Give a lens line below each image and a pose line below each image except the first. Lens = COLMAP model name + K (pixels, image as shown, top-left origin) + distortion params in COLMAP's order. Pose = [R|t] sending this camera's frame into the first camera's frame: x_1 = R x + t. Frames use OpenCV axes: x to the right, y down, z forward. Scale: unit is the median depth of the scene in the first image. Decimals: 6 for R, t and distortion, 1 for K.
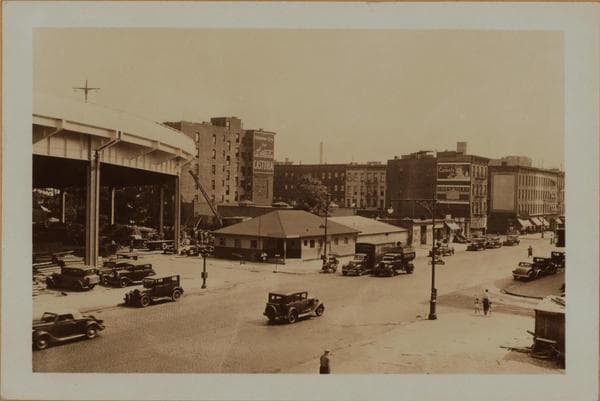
lens RADIAL K [[687.2, 0, 300.0], [0, 687.2, 200.5], [0, 0, 1]] dist [-0.061752, -0.008621]
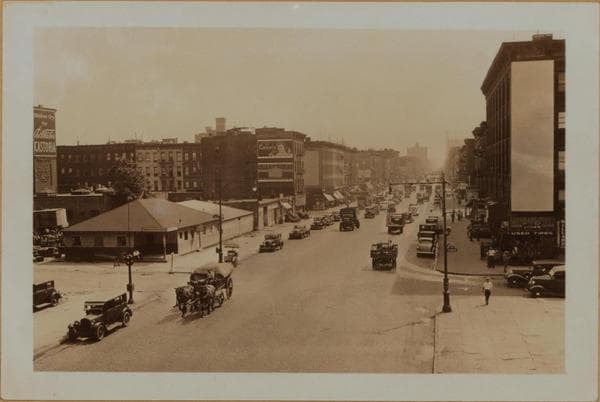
lens RADIAL K [[687.2, 0, 300.0], [0, 687.2, 201.0], [0, 0, 1]] dist [-0.061752, -0.008621]
pose [[0.910759, -0.055755, 0.409157, -0.143018], [0.041247, 0.998171, 0.044205, -0.009731], [-0.410873, -0.023383, 0.911392, 0.098426]]
